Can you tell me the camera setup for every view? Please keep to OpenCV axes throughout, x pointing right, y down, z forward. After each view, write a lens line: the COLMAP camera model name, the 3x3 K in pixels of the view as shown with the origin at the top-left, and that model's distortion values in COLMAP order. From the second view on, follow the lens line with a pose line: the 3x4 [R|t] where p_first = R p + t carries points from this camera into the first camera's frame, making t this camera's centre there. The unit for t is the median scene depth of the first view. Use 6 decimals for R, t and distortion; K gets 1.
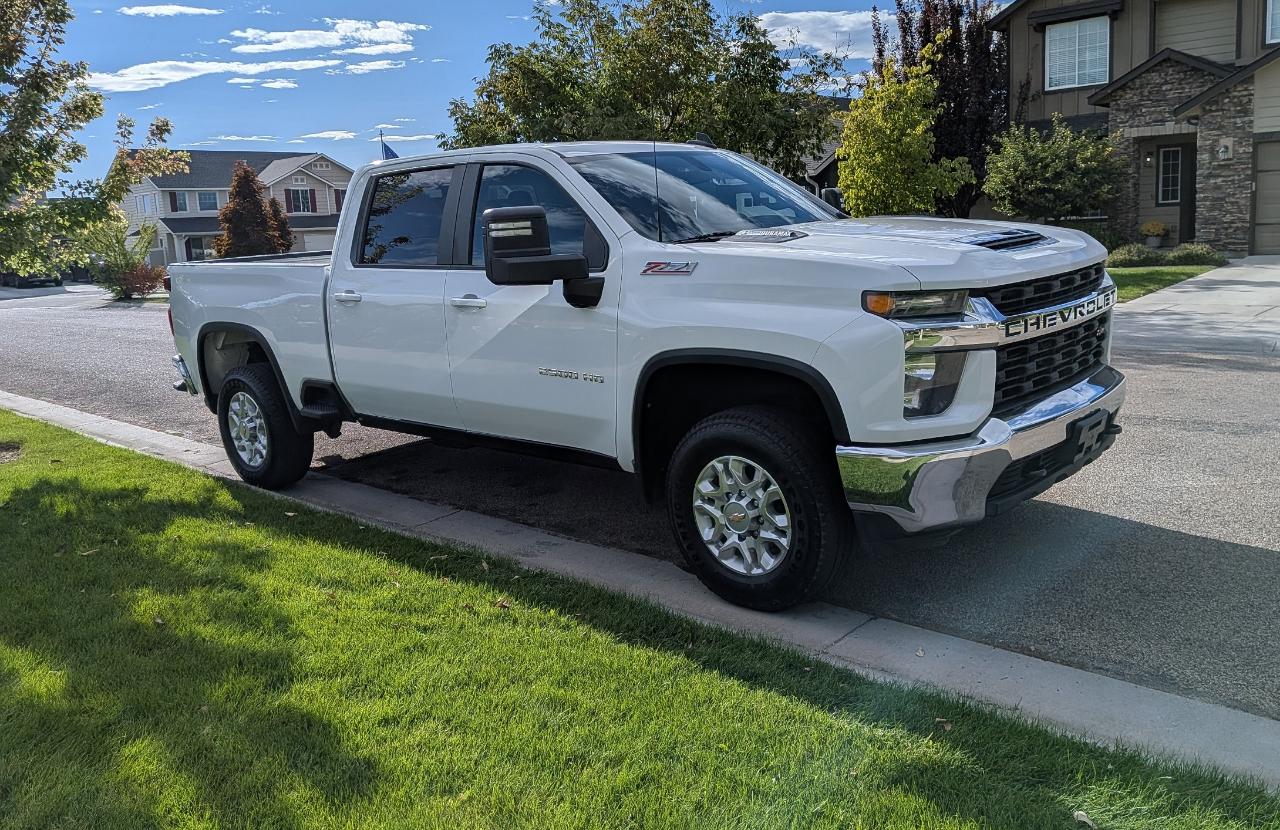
lens RADIAL K [[1107.9, 0, 666.9], [0, 1107.9, 421.7], [0, 0, 1]] dist [0.104045, -0.212098]
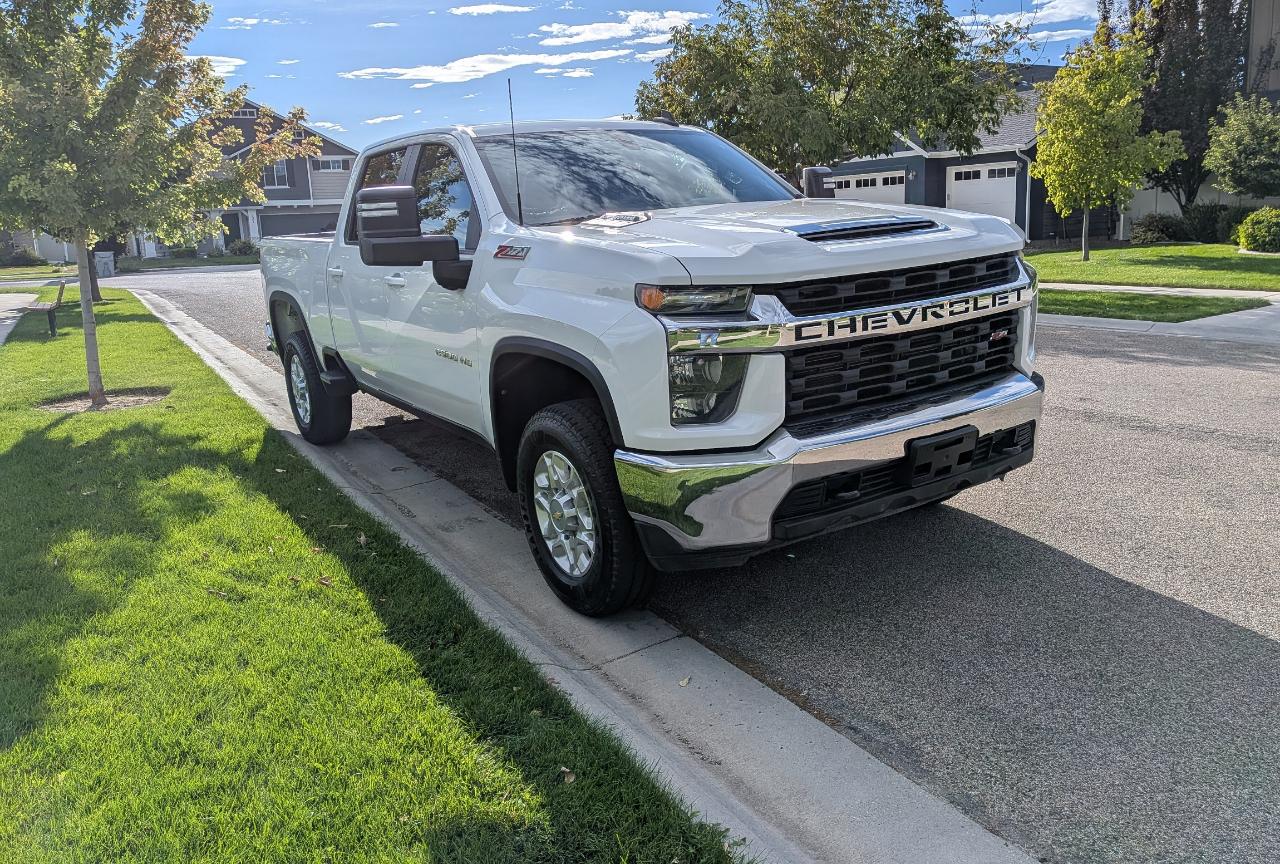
lens RADIAL K [[1030.3, 0, 640.0], [0, 1030.3, 432.0], [0, 0, 1]] dist [0.073147, -0.113727]
pose [[0.961115, 0.064726, -0.268457, 0.261712], [-0.052516, 0.997243, 0.052425, -0.025717], [0.271110, -0.036288, 0.961864, 0.116953]]
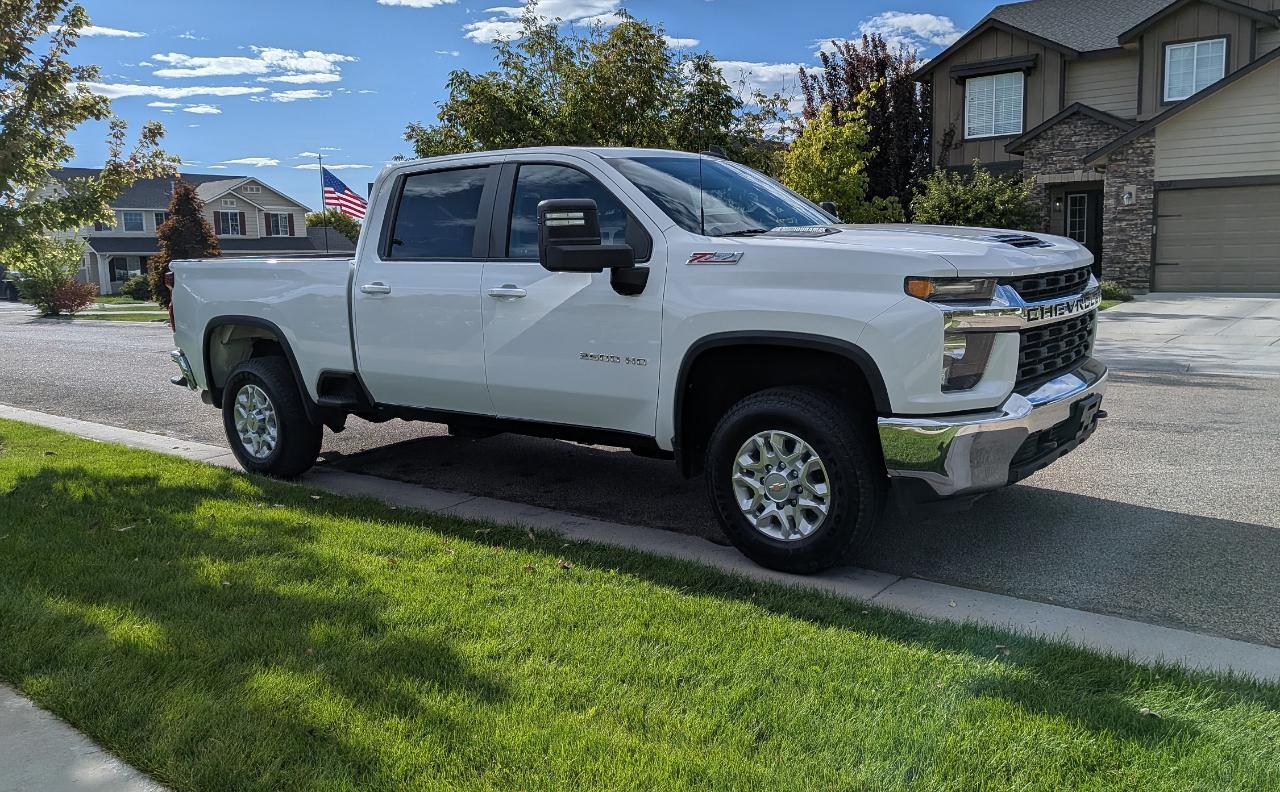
lens RADIAL K [[1075.3, 0, 697.4], [0, 1075.3, 424.8], [0, 0, 1]] dist [0.105427, -0.207253]
pose [[0.994481, 0.010666, 0.104376, -0.089756], [-0.007883, 0.999603, -0.027034, 0.038712], [-0.104622, 0.026062, 0.994170, -0.031150]]
